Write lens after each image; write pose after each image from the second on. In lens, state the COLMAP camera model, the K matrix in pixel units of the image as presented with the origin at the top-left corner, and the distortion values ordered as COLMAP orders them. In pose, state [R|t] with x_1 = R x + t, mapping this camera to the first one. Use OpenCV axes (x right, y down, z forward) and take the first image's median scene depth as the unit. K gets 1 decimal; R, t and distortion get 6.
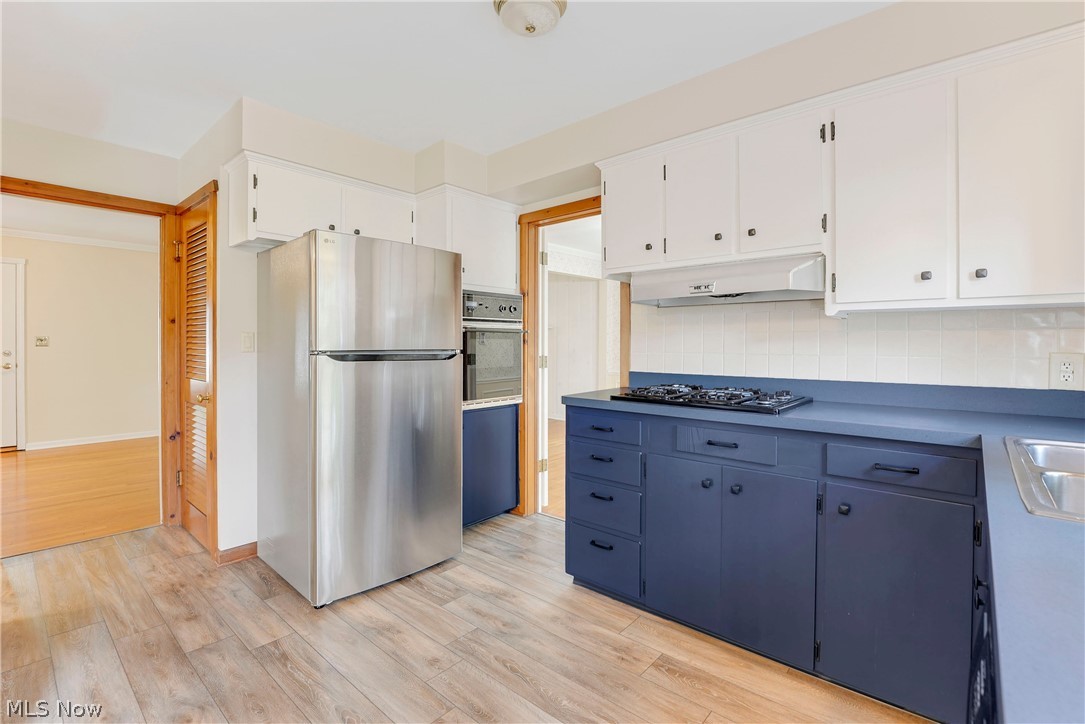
lens RADIAL K [[492.3, 0, 547.7], [0, 492.3, 346.8], [0, 0, 1]] dist [-0.022998, -0.001125]
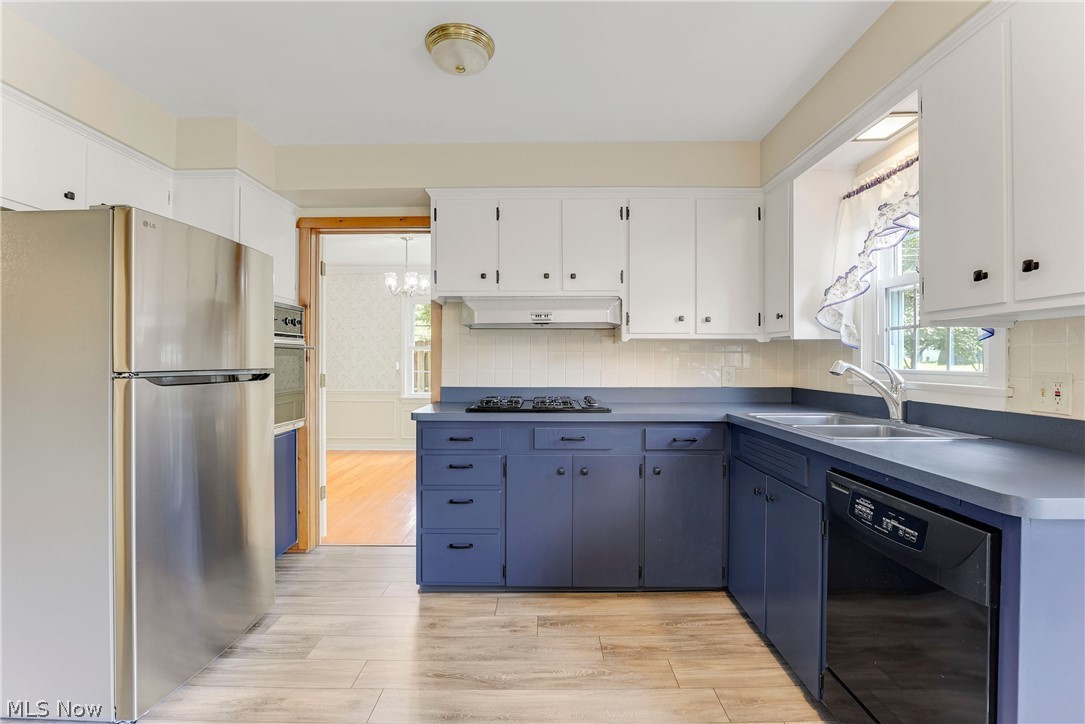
lens RADIAL K [[492.3, 0, 543.9], [0, 492.3, 362.4], [0, 0, 1]] dist [-0.022998, -0.001125]
pose [[0.759162, -0.003900, 0.650890, -0.467675], [0.004662, 0.999989, 0.000555, -0.003921], [-0.650885, 0.002613, 0.759172, 0.051390]]
